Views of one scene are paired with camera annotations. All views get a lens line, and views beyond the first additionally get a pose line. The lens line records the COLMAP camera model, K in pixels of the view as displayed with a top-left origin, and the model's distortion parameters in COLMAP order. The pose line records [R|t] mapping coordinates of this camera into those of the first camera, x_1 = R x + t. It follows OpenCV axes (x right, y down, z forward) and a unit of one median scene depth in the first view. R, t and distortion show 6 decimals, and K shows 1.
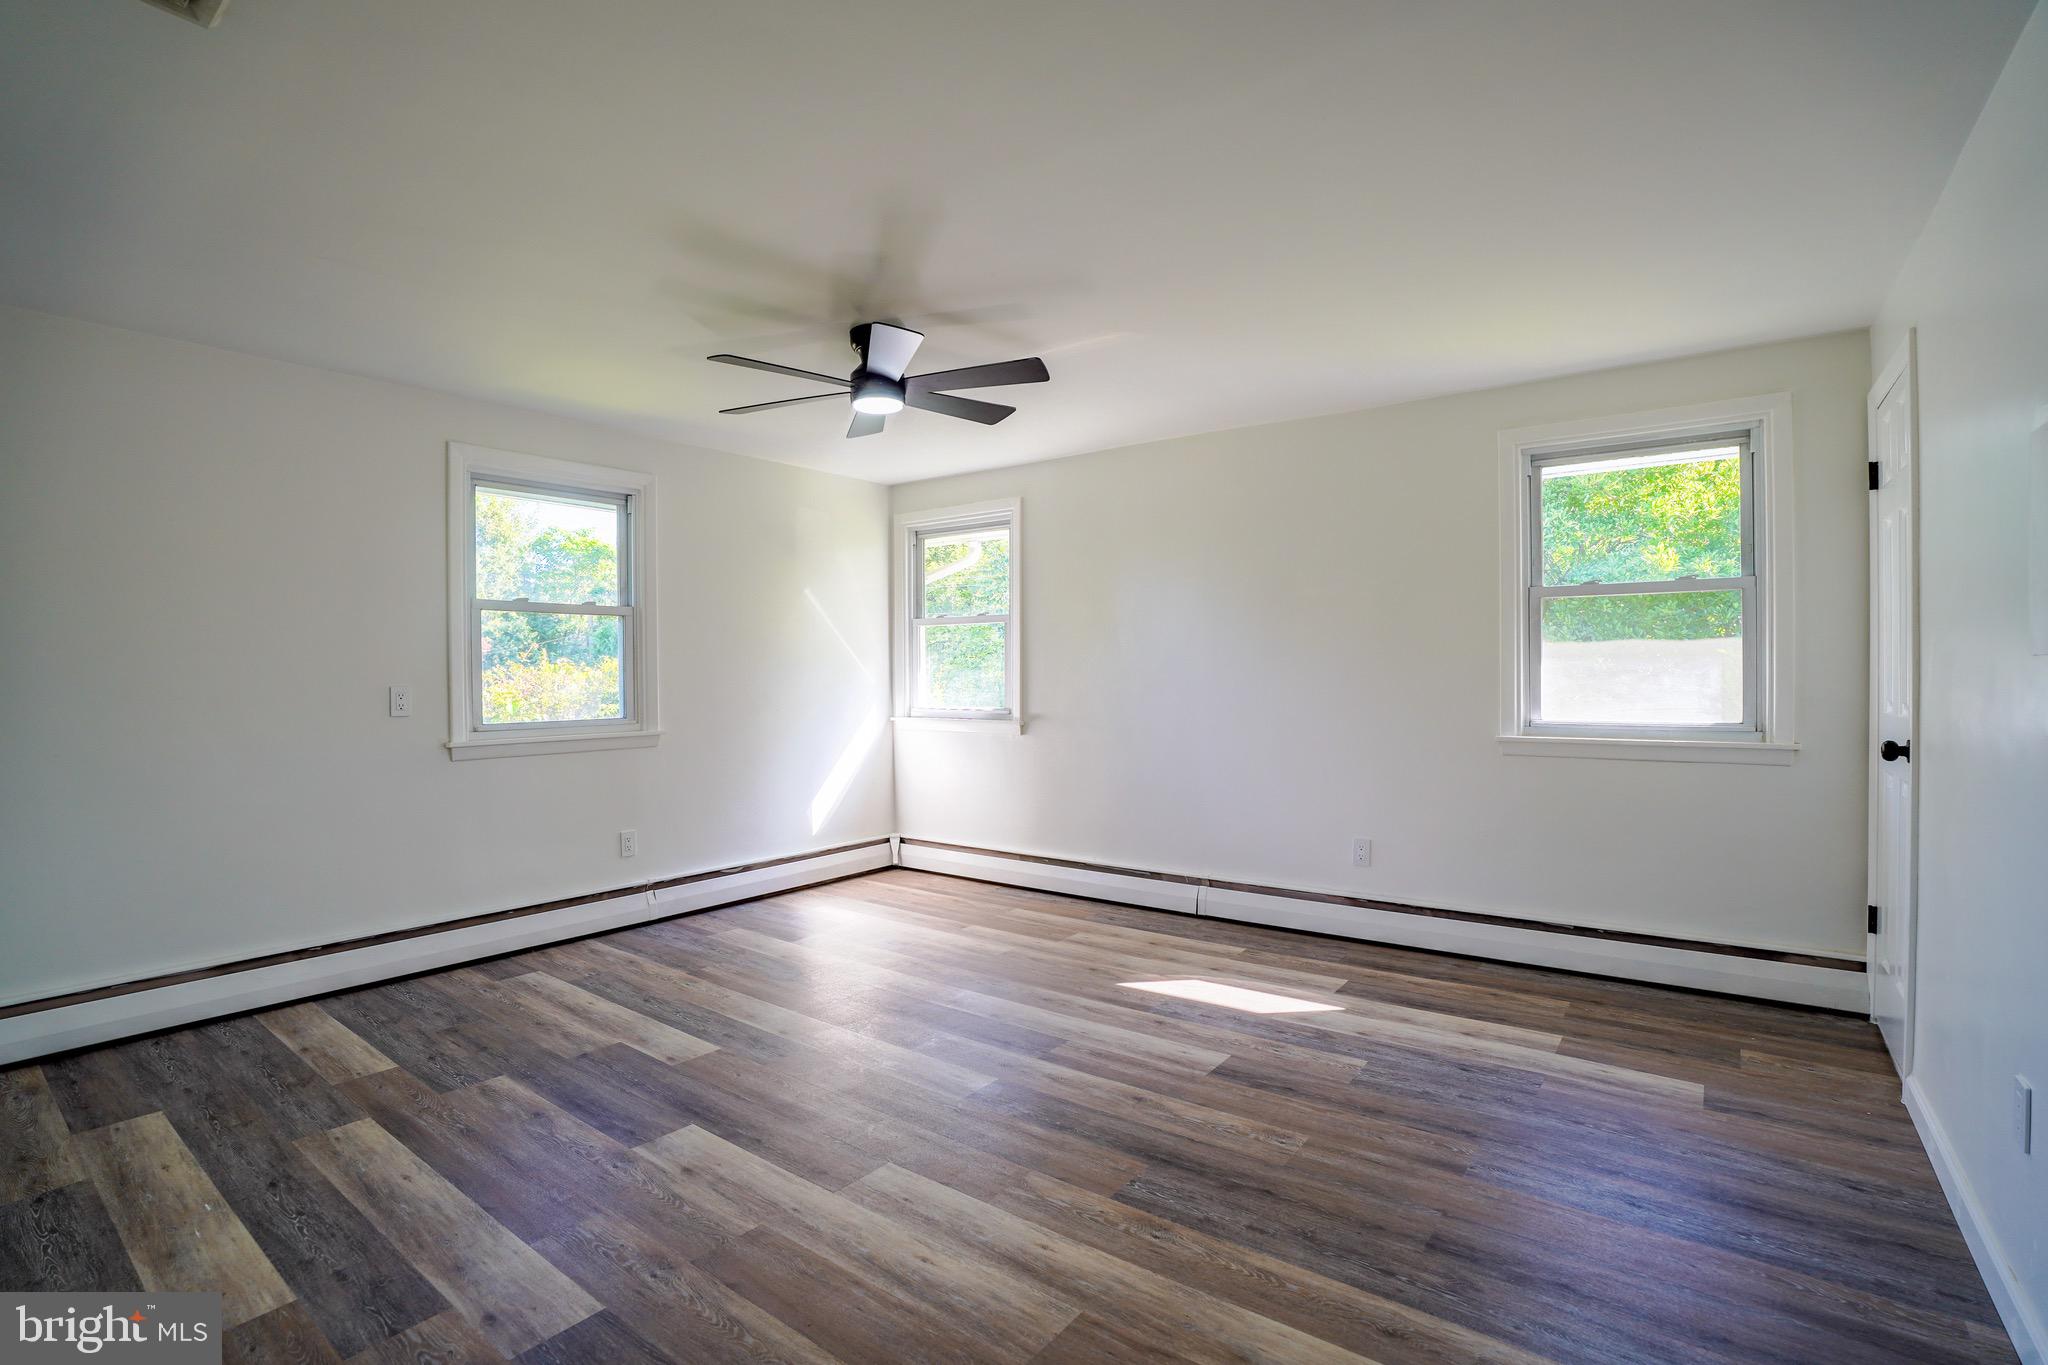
lens RADIAL K [[949.8, 0, 1016.4], [0, 949.8, 679.2], [0, 0, 1]] dist [-0.084134, 0.027797]
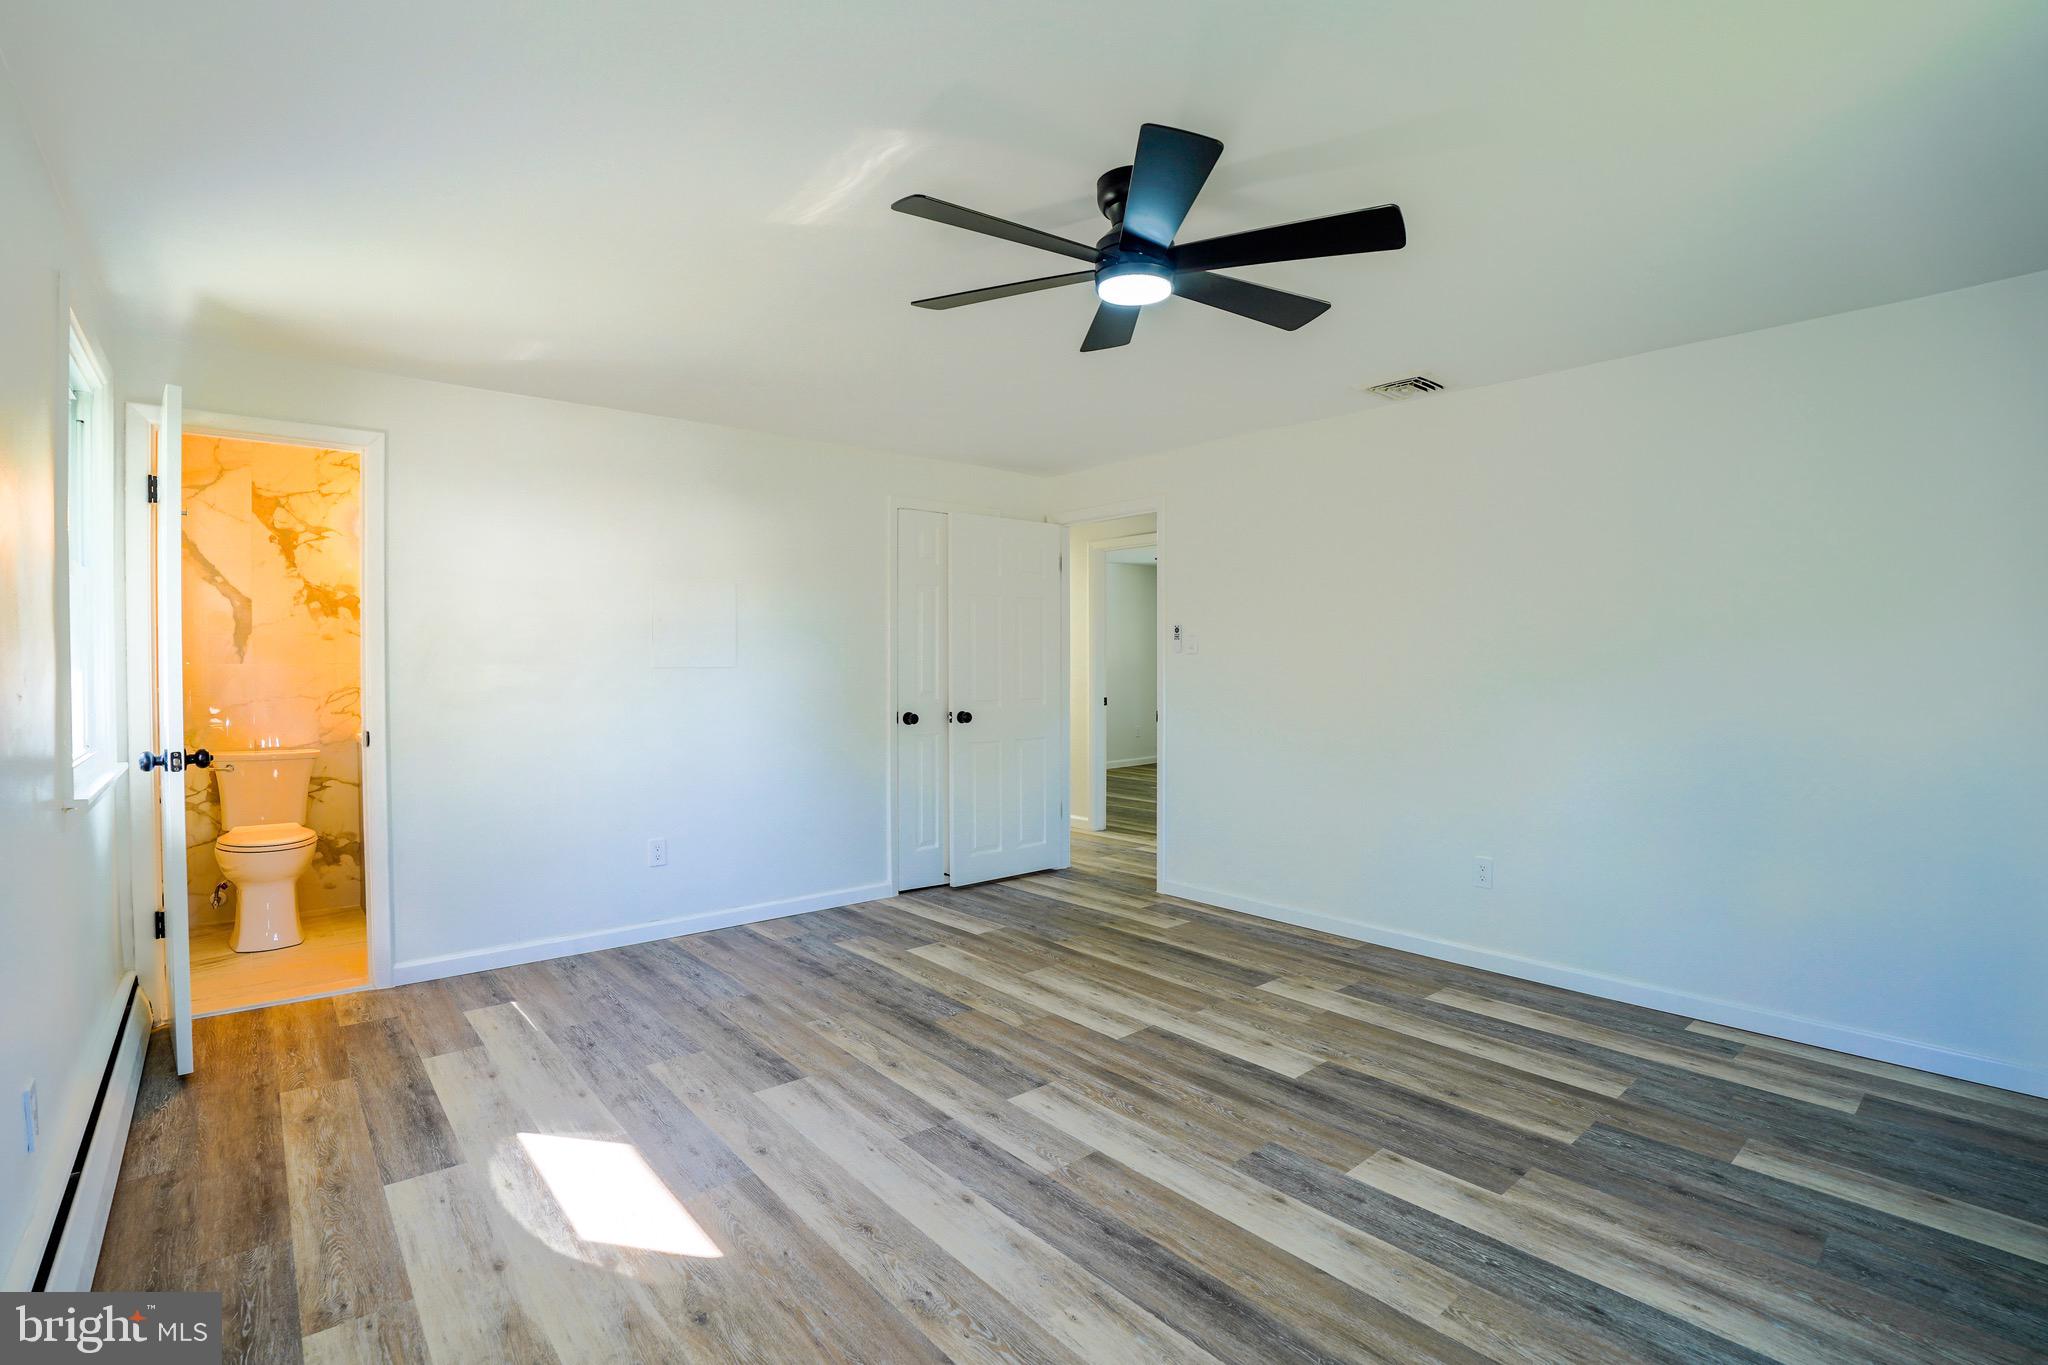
lens RADIAL K [[949.8, 0, 1016.4], [0, 949.8, 679.2], [0, 0, 1]] dist [-0.084134, 0.027797]
pose [[-0.977190, 0.004722, 0.212316, -0.226776], [0.010534, 0.999600, 0.026253, -0.029603], [-0.212107, 0.027890, -0.976848, 1.861411]]
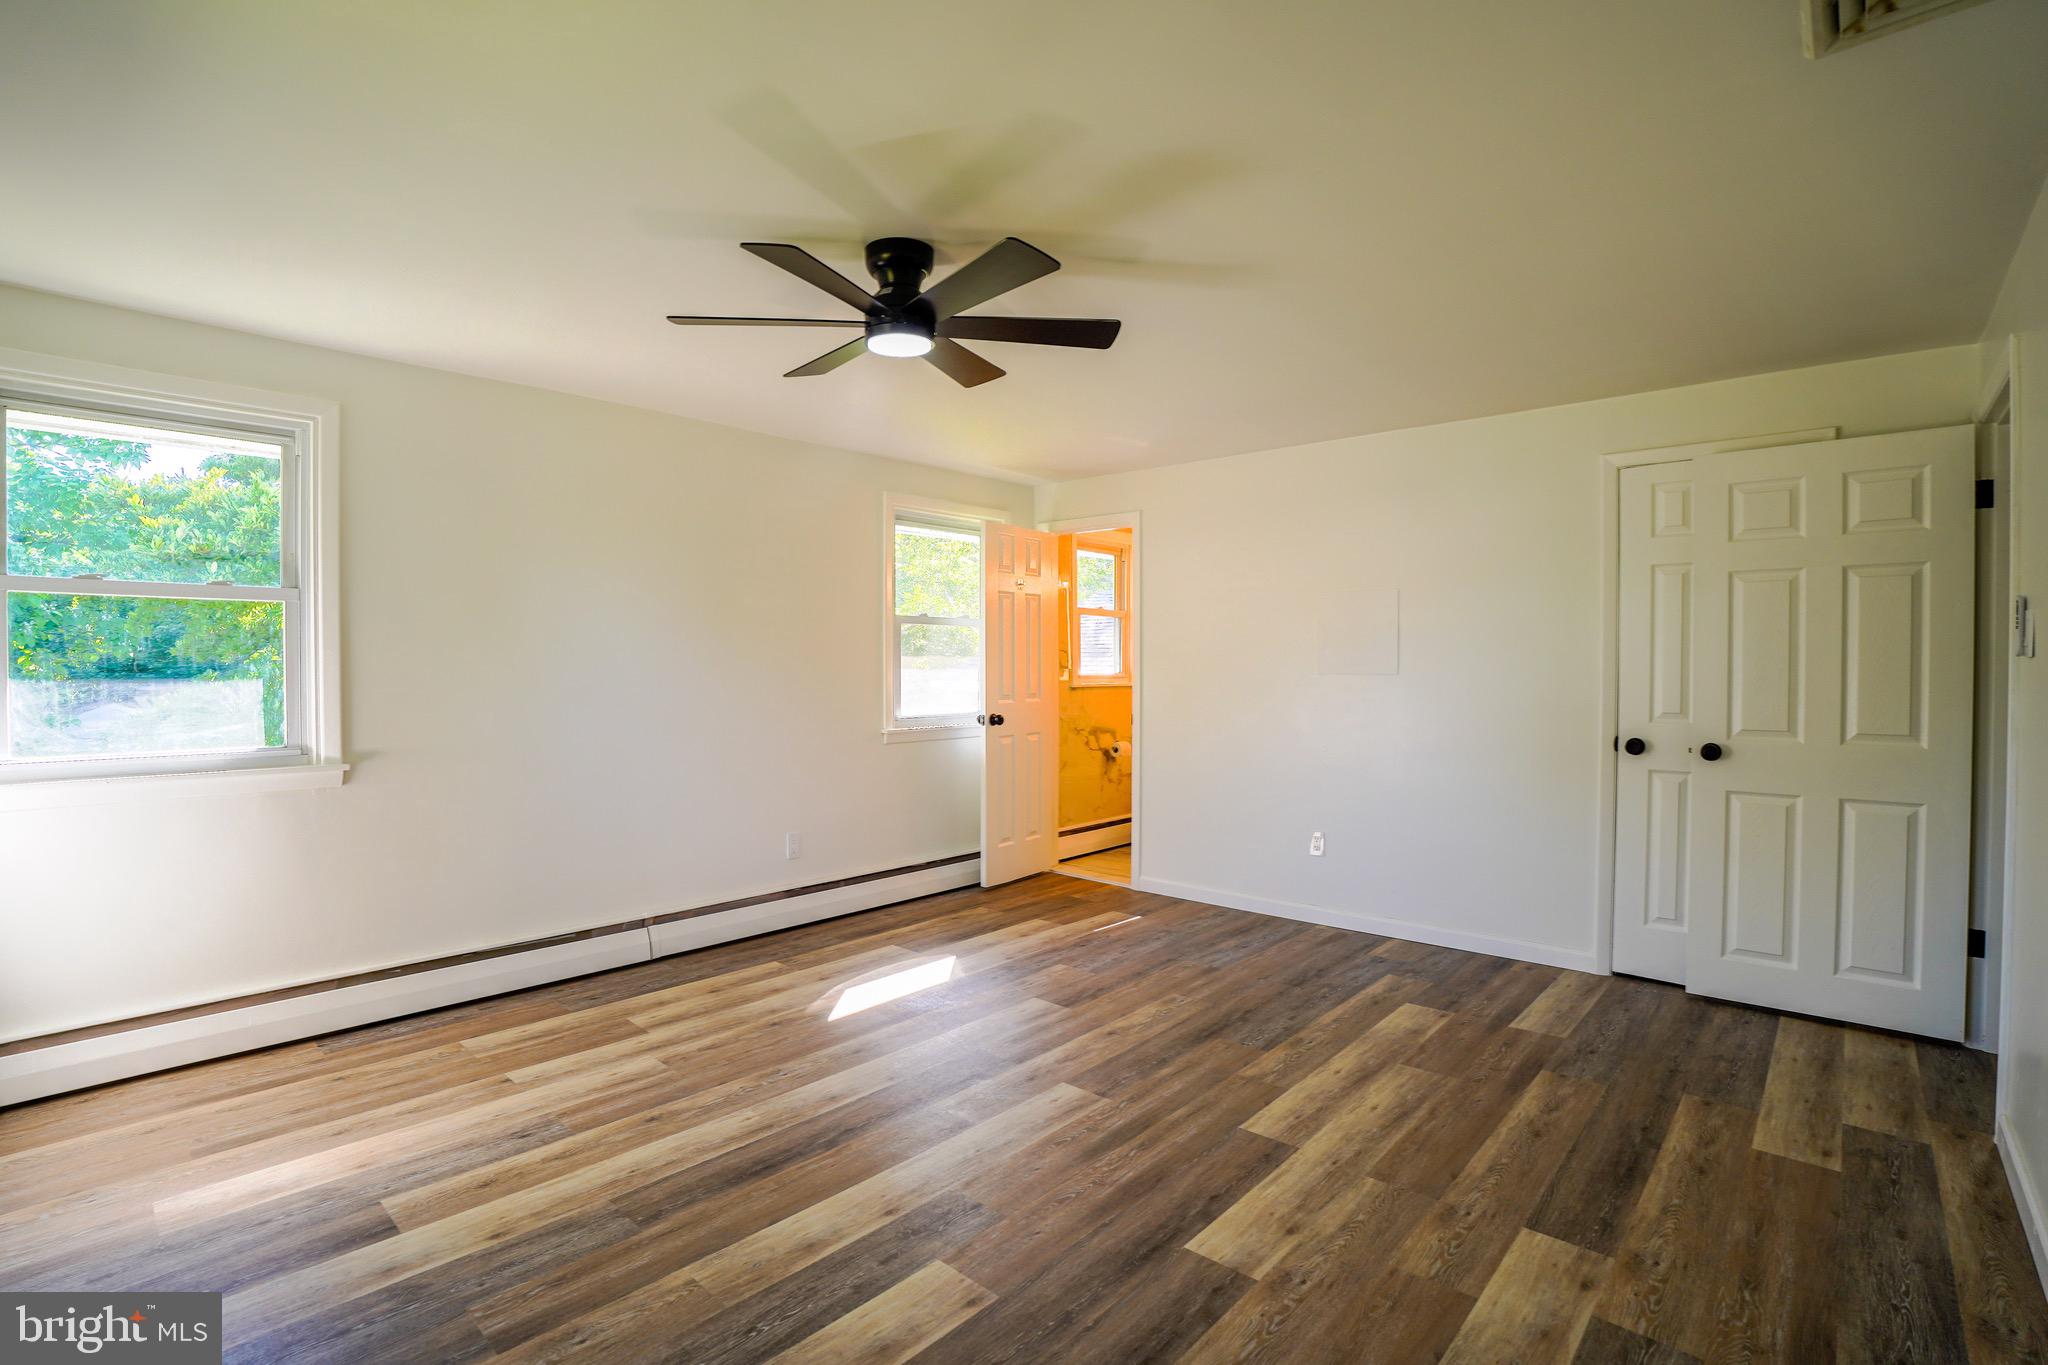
lens RADIAL K [[949.8, 0, 1016.4], [0, 949.8, 679.2], [0, 0, 1]] dist [-0.084134, 0.027797]
pose [[0.088626, -0.008251, 0.996031, -1.008211], [0.007202, 0.999945, 0.007643, -0.022783], [-0.996039, 0.006496, 0.088681, 0.925443]]
